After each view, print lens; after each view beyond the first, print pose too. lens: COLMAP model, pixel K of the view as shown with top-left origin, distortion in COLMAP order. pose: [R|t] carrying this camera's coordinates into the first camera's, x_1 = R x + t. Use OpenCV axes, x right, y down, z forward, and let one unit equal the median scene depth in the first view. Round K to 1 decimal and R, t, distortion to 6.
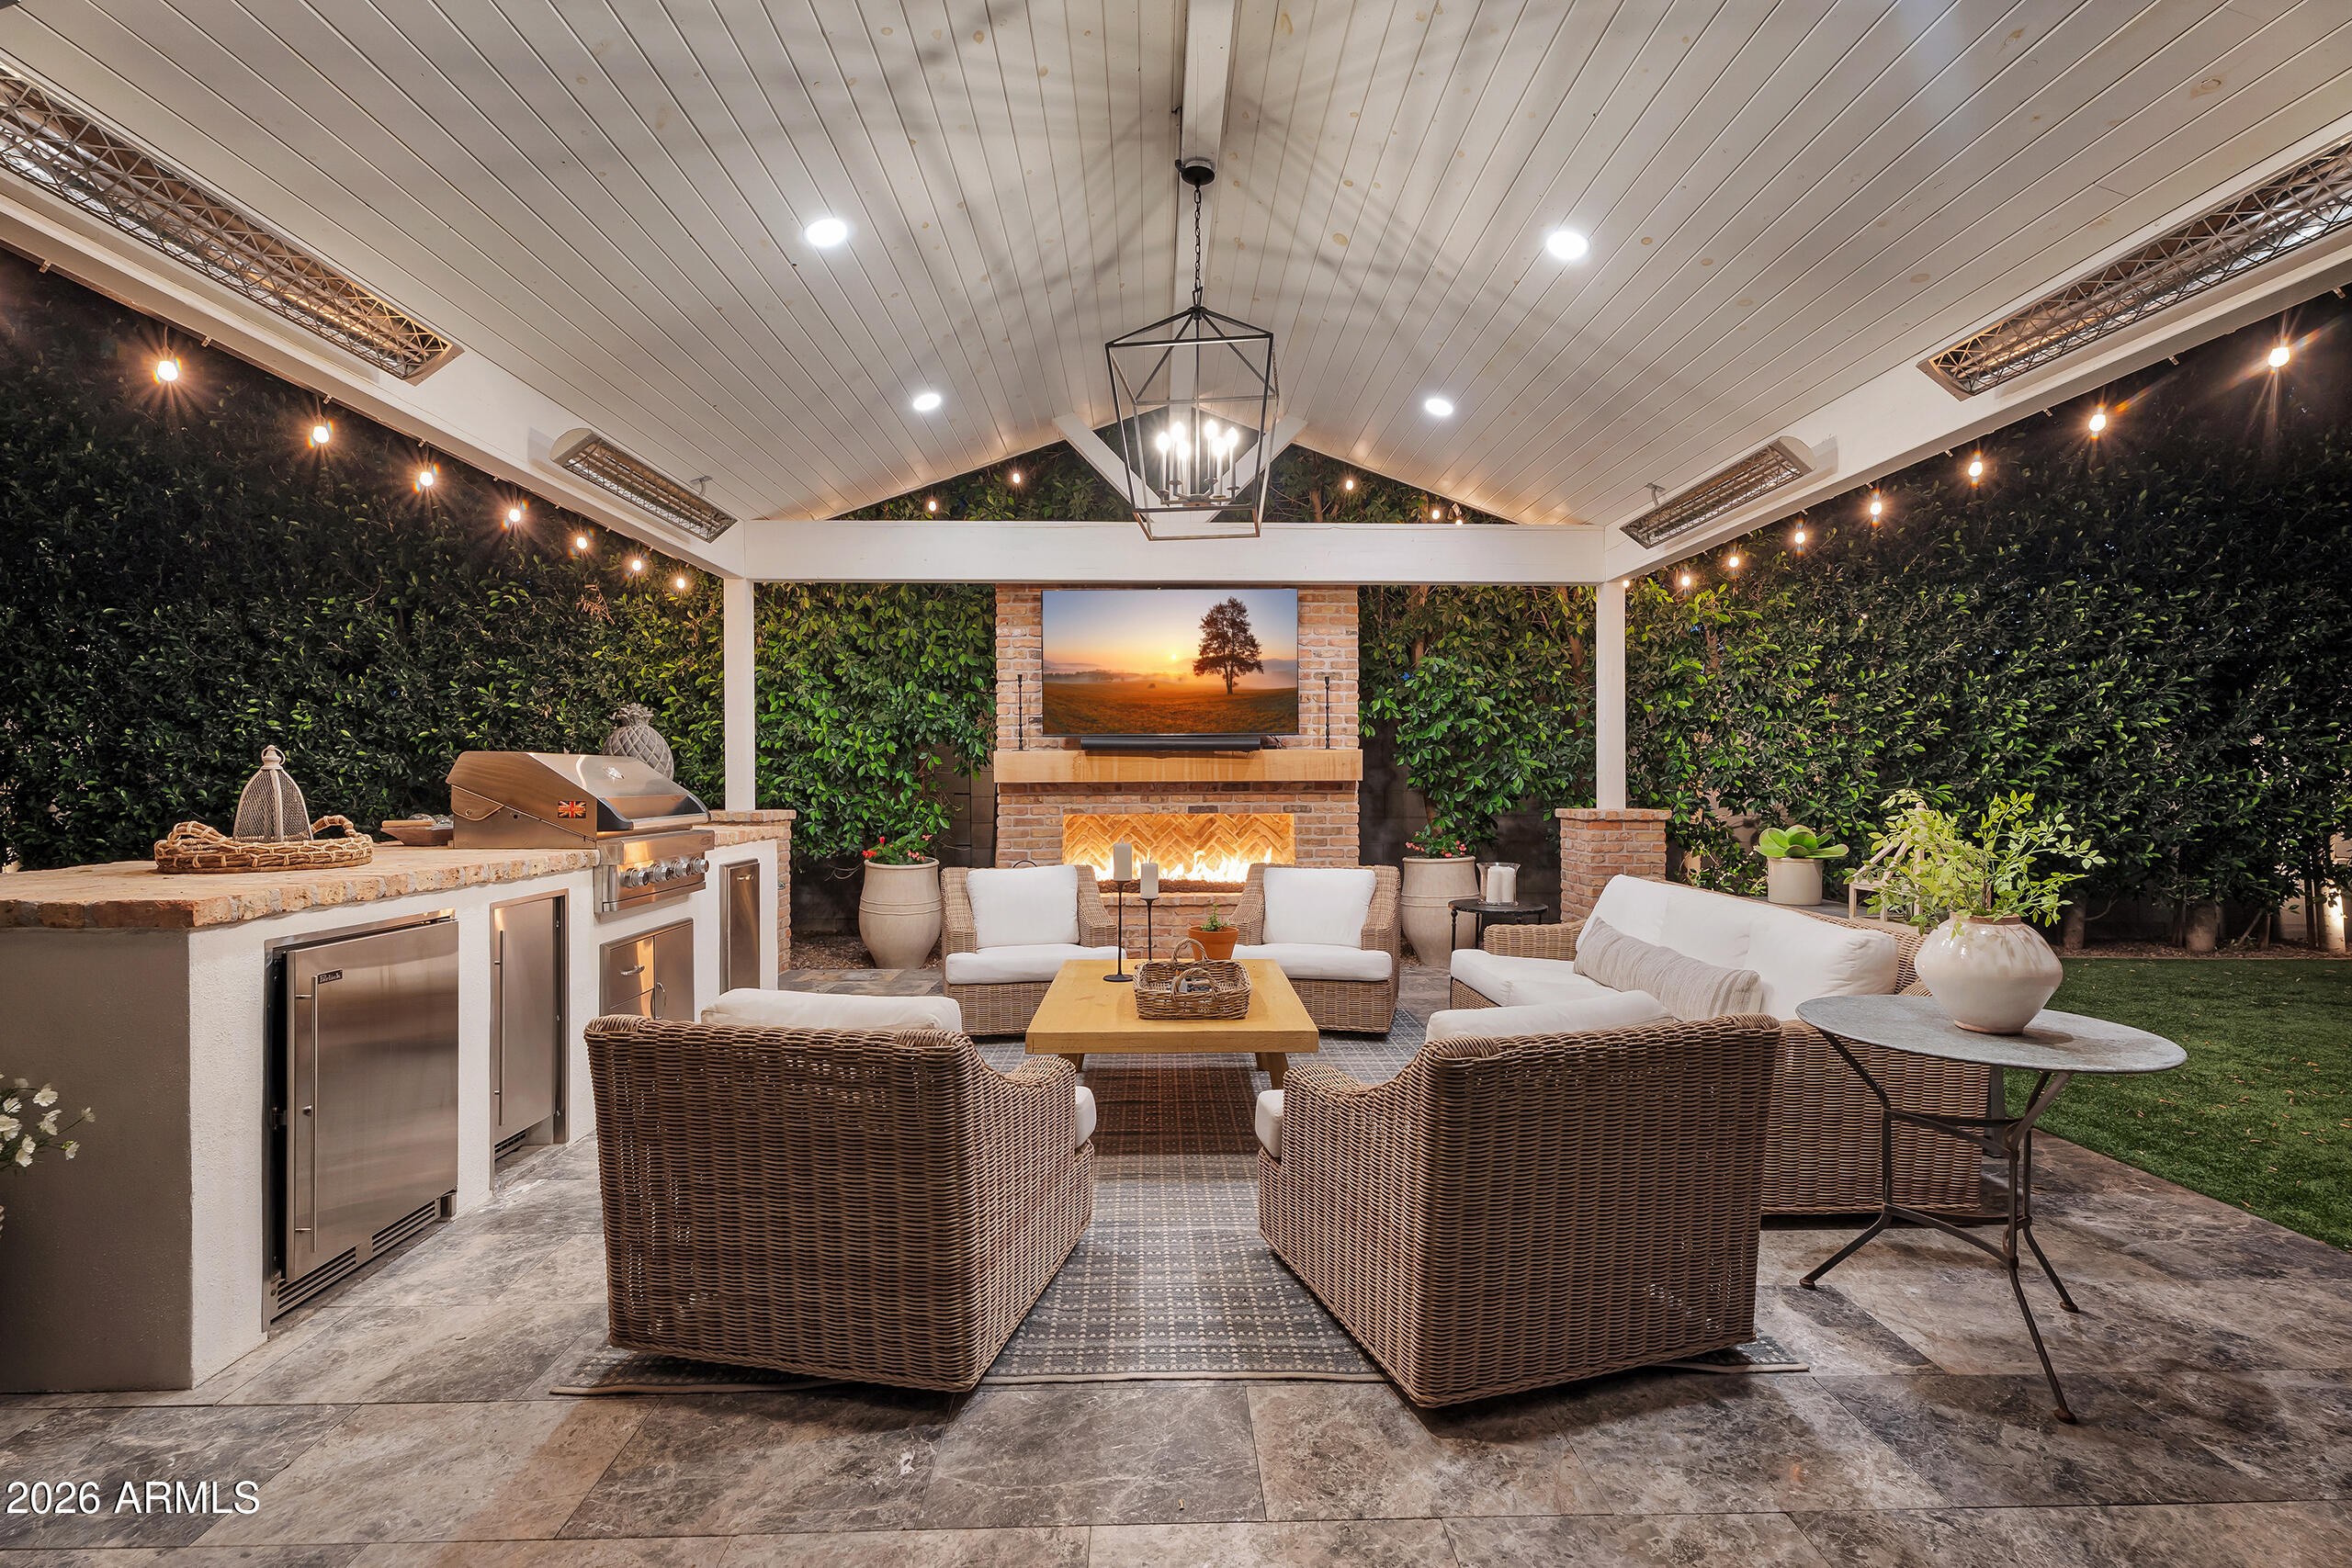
lens RADIAL K [[1062.6, 0, 1186.7], [0, 1062.6, 788.2], [0, 0, 1]] dist [0.007493, -0.001025]
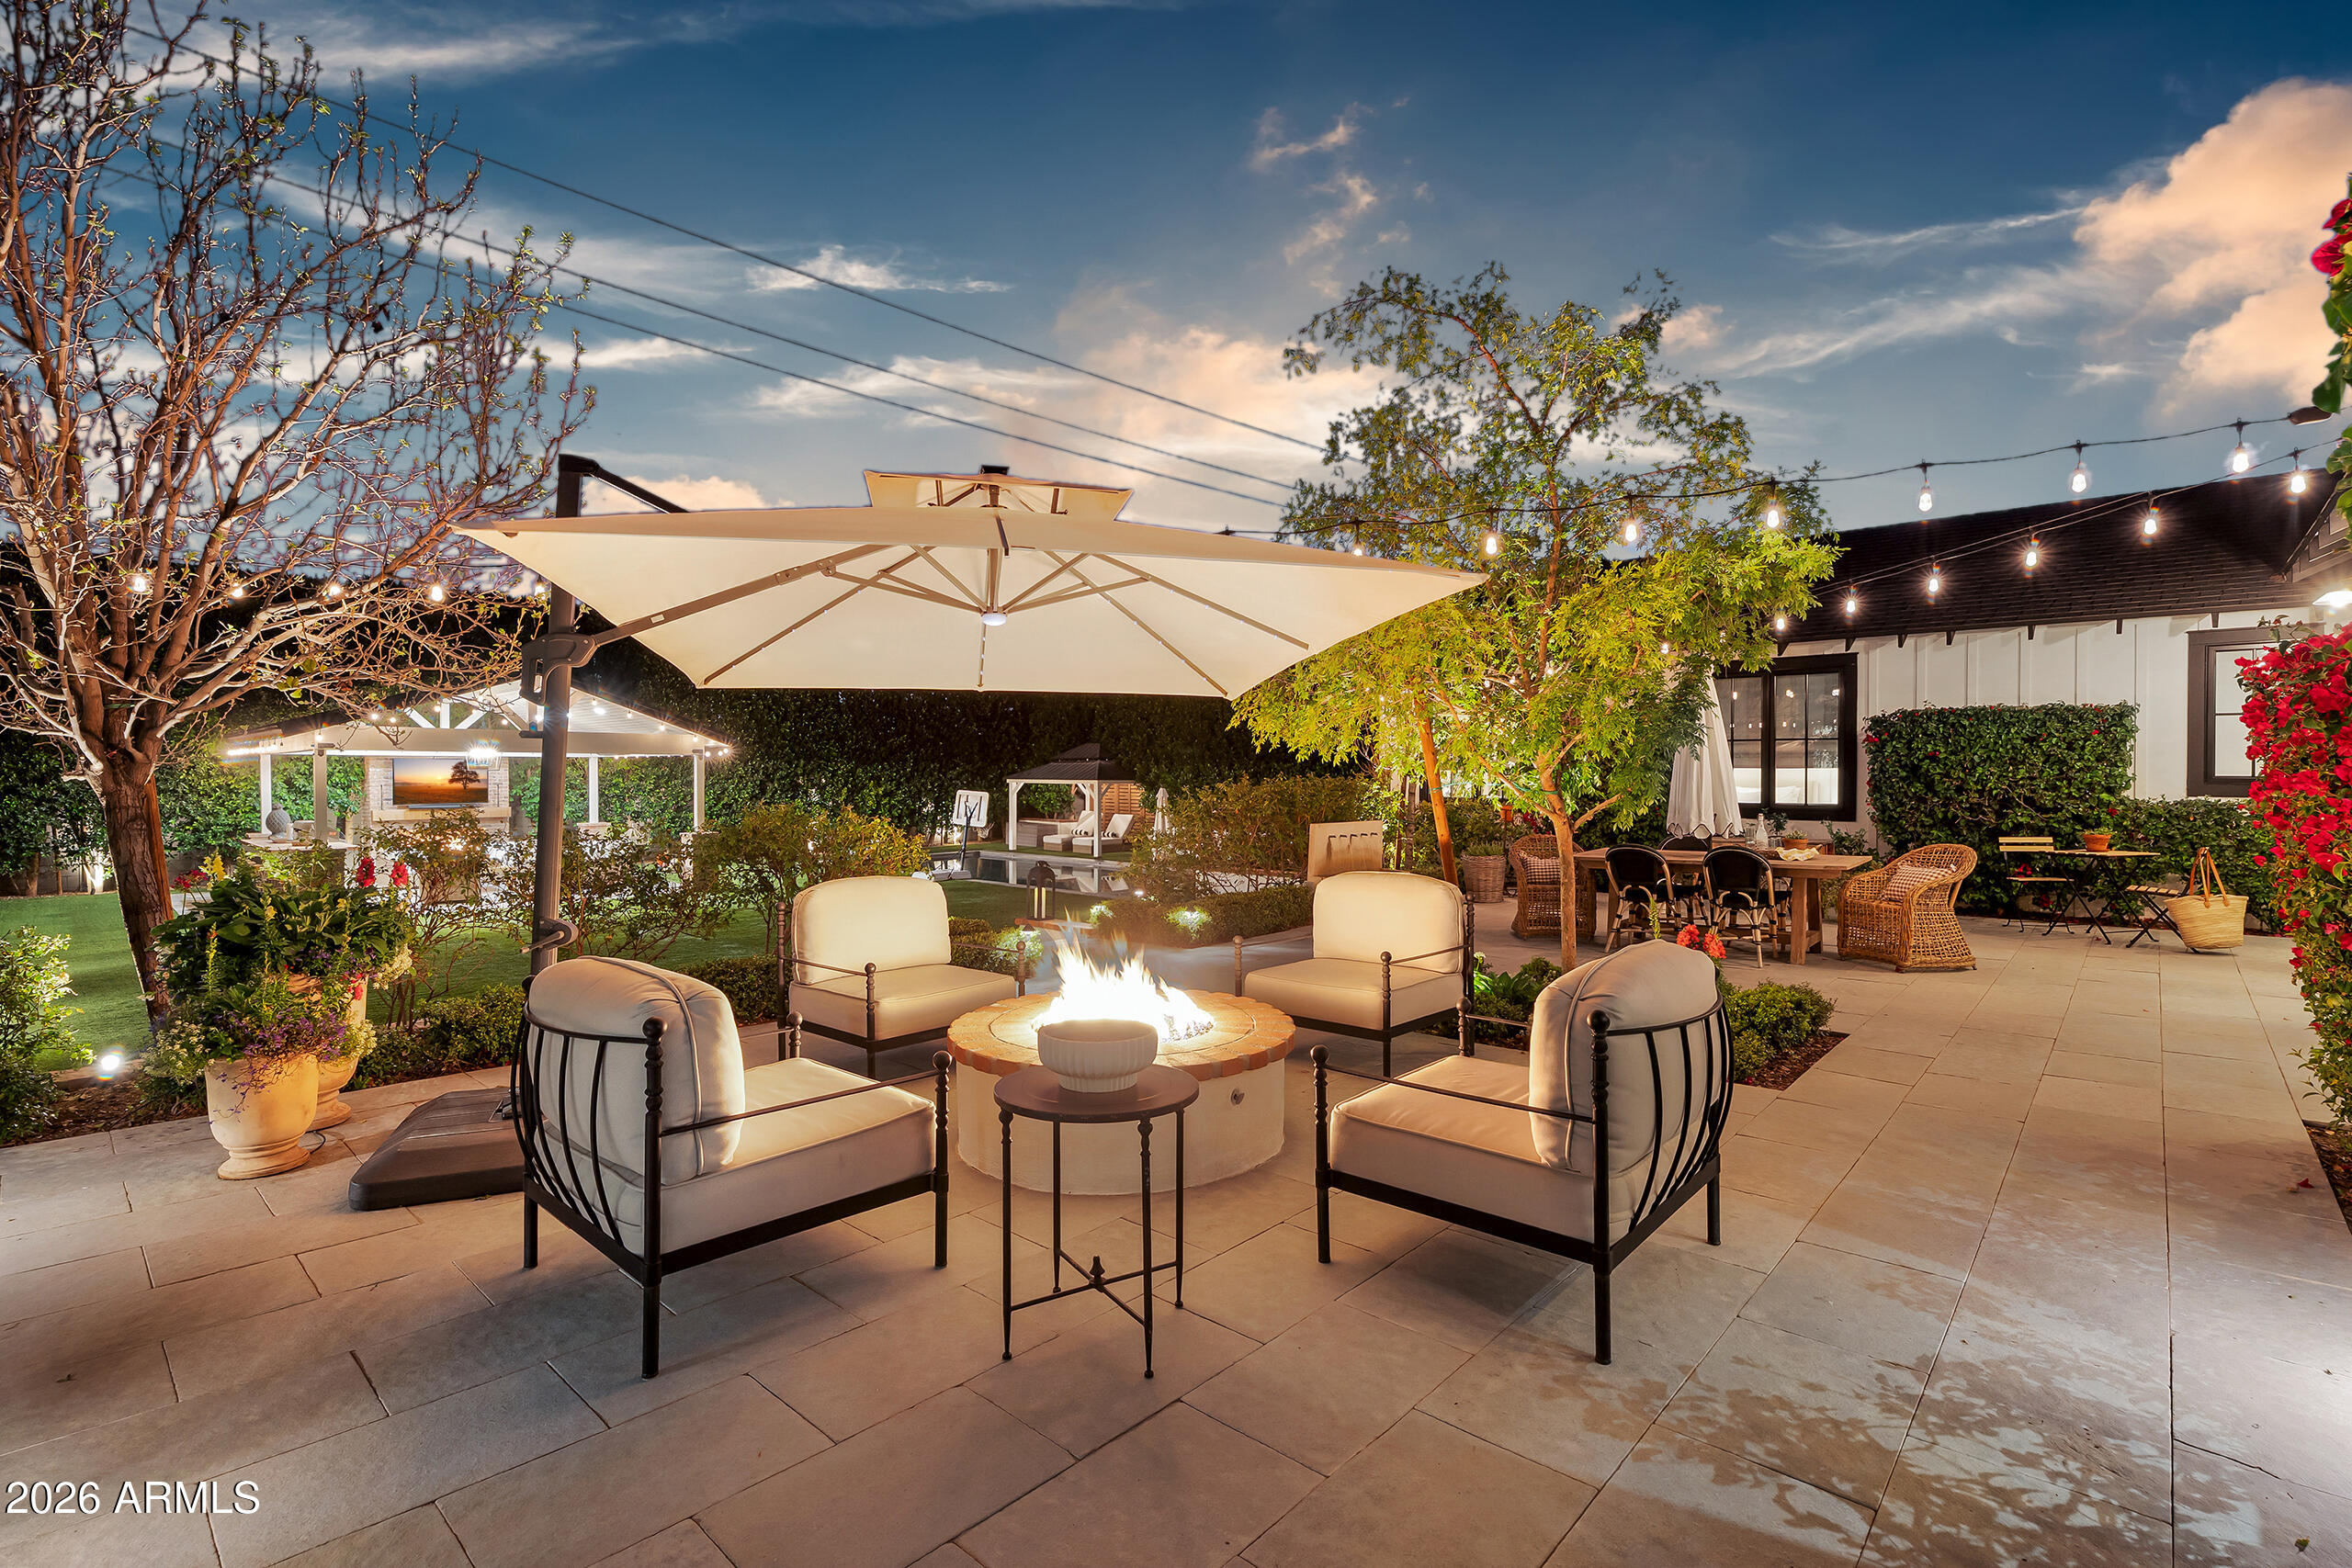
lens RADIAL K [[1062.6, 0, 1167.7], [0, 1062.6, 779.7], [0, 0, 1]] dist [0.007493, -0.001025]
pose [[0.709255, -0.004667, 0.704937, -0.710329], [0.004555, 0.999988, 0.002038, -0.117211], [-0.704938, 0.001765, 0.709267, -2.742628]]
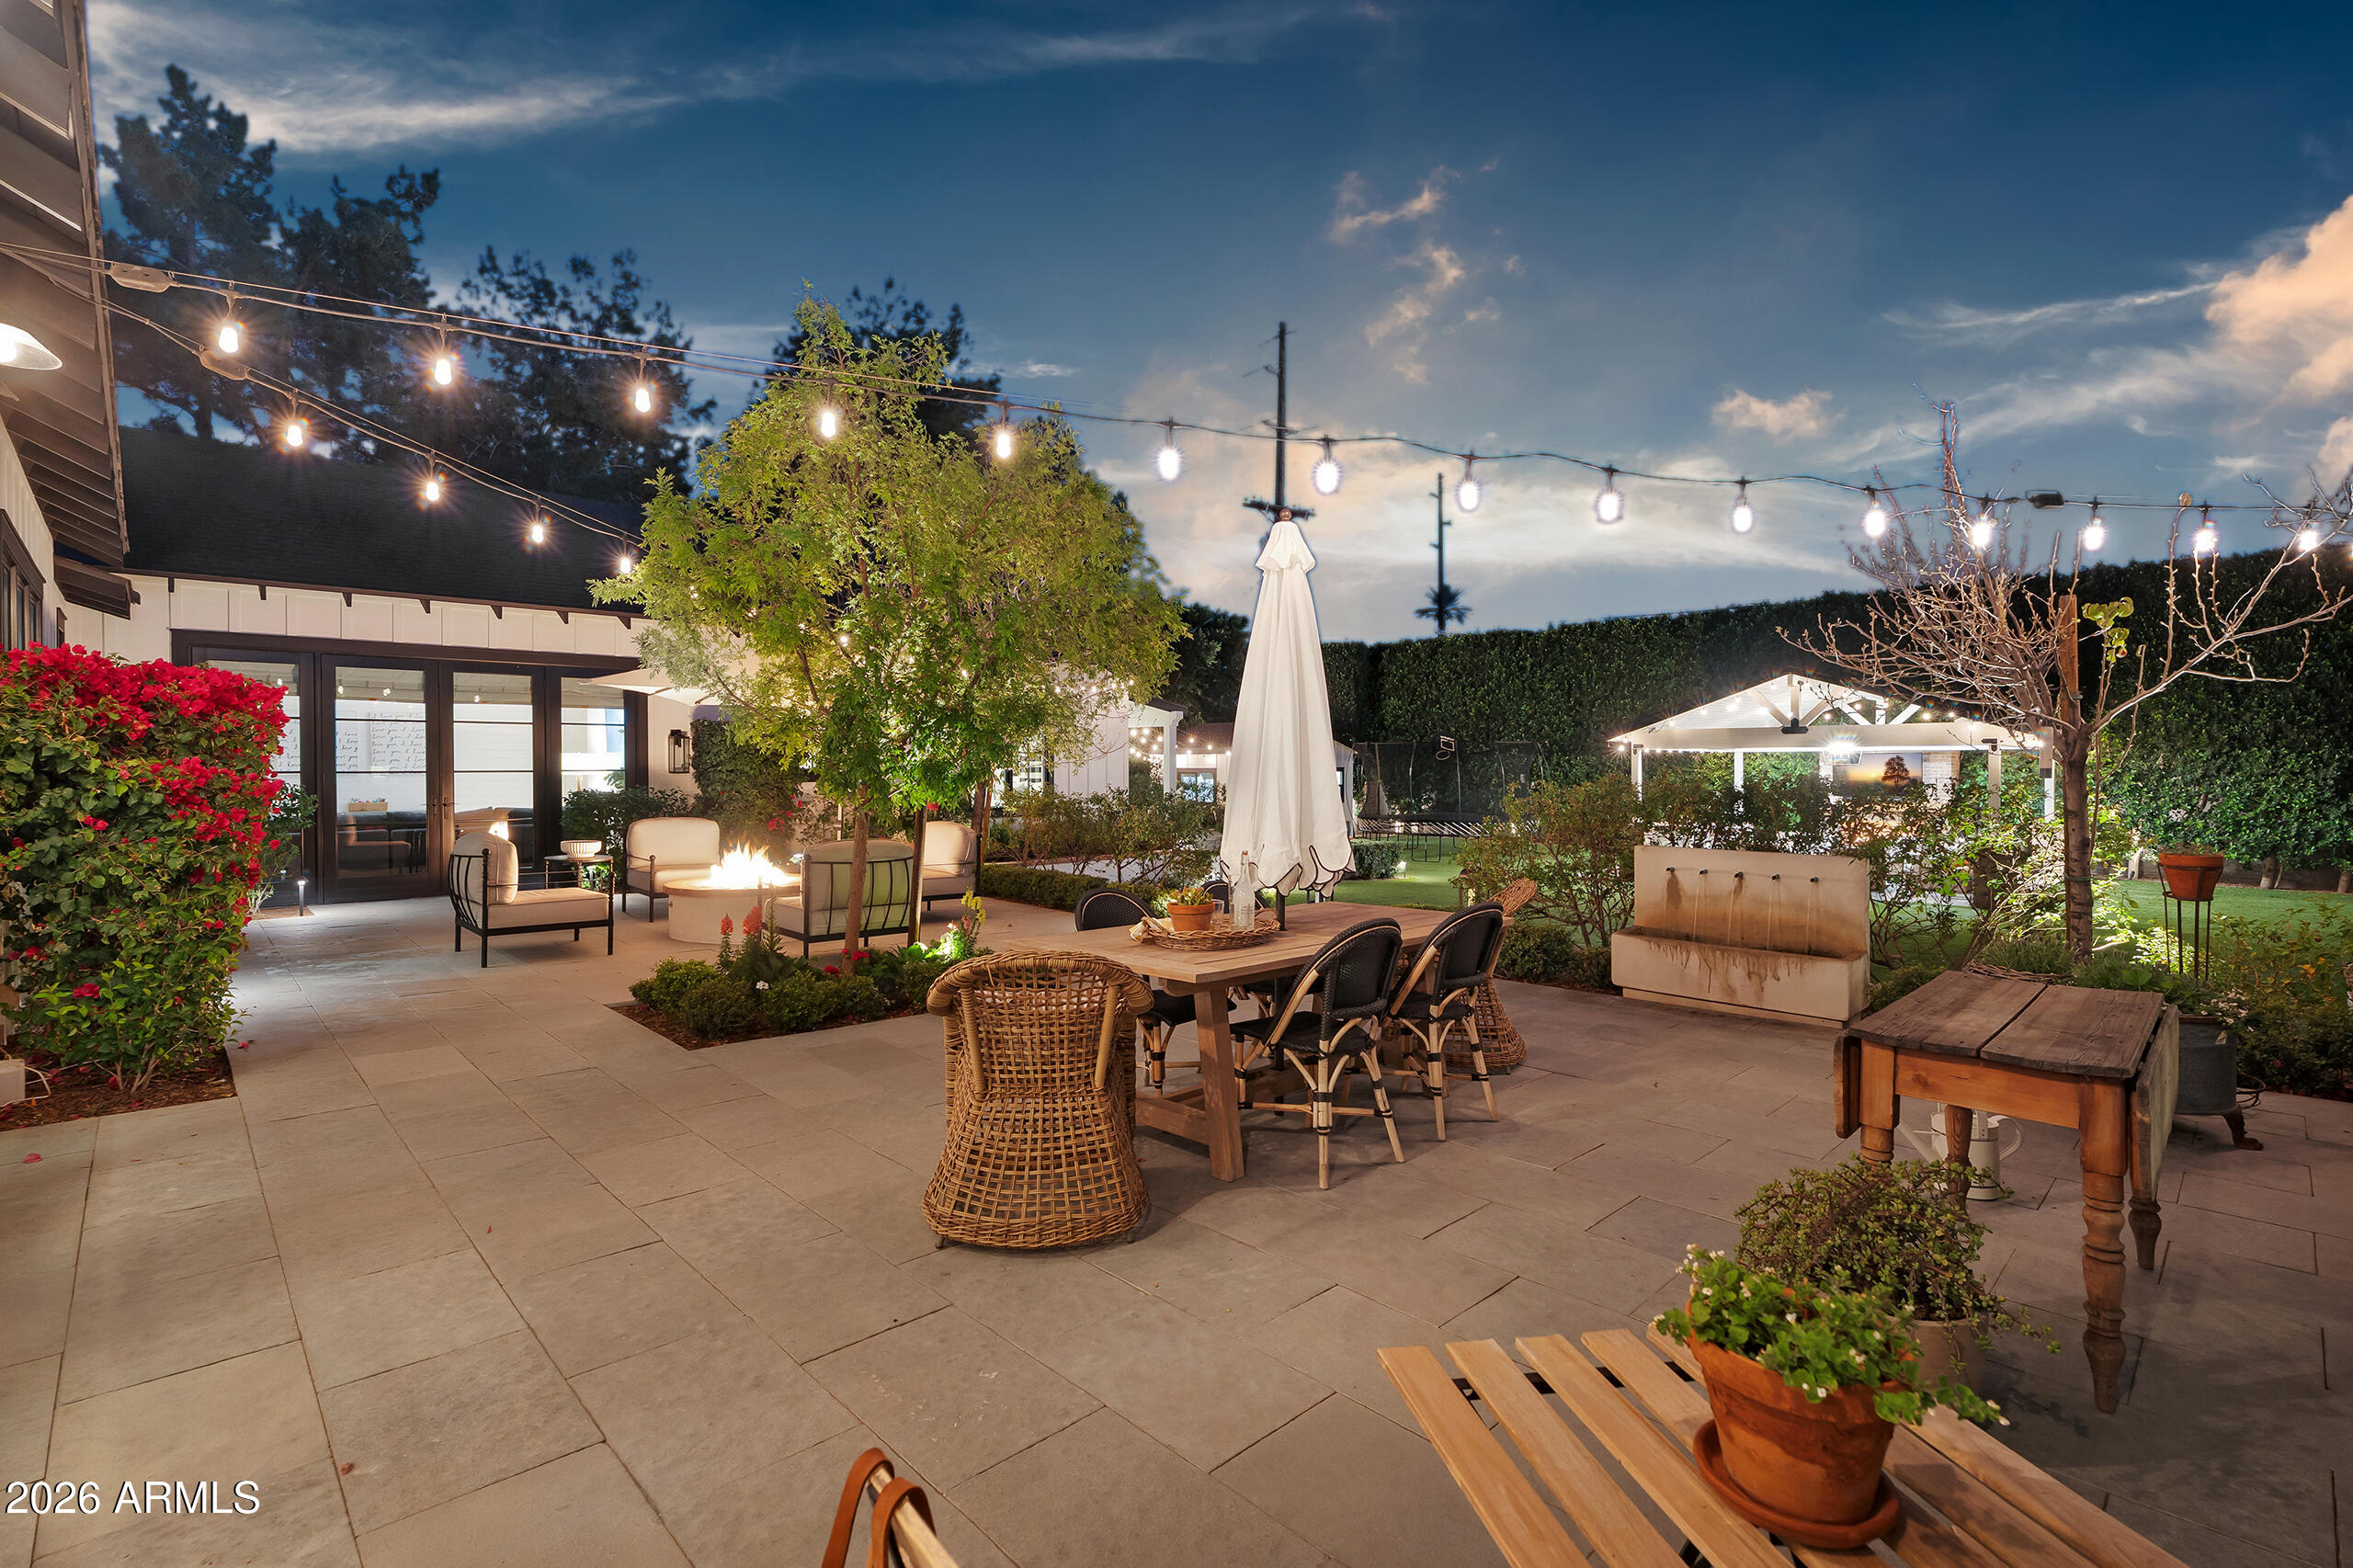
lens RADIAL K [[1063.1, 0, 1186.8], [0, 1063.1, 768.4], [0, 0, 1]] dist [0.007493, -0.001025]
pose [[0.673618, 0.002151, -0.739077, 0.972192], [-0.004563, 0.999989, -0.001249, -0.121867], [0.739066, 0.004214, 0.673620, -2.768600]]
